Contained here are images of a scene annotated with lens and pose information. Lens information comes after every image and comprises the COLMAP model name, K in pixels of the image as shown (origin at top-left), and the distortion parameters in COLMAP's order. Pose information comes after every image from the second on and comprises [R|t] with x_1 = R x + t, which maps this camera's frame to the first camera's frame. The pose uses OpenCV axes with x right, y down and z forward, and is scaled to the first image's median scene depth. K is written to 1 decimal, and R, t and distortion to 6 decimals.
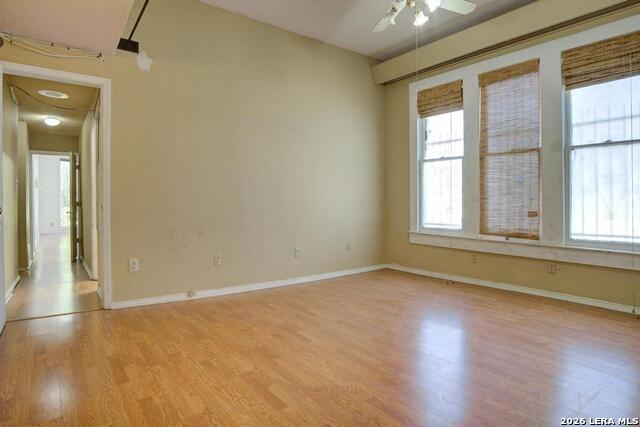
lens RADIAL K [[355.4, 0, 316.4], [0, 355.4, 211.7], [0, 0, 1]] dist [-0.037509, 0.001553]
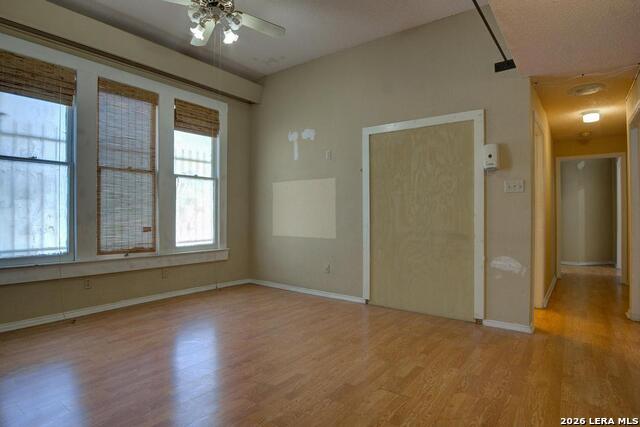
lens RADIAL K [[355.4, 0, 315.6], [0, 355.4, 212.0], [0, 0, 1]] dist [-0.037509, 0.001553]
pose [[-0.278604, 0.005928, 0.960388, -0.649738], [0.028337, 0.999596, 0.002051, -0.037439], [-0.959988, 0.027785, -0.278659, 0.865300]]
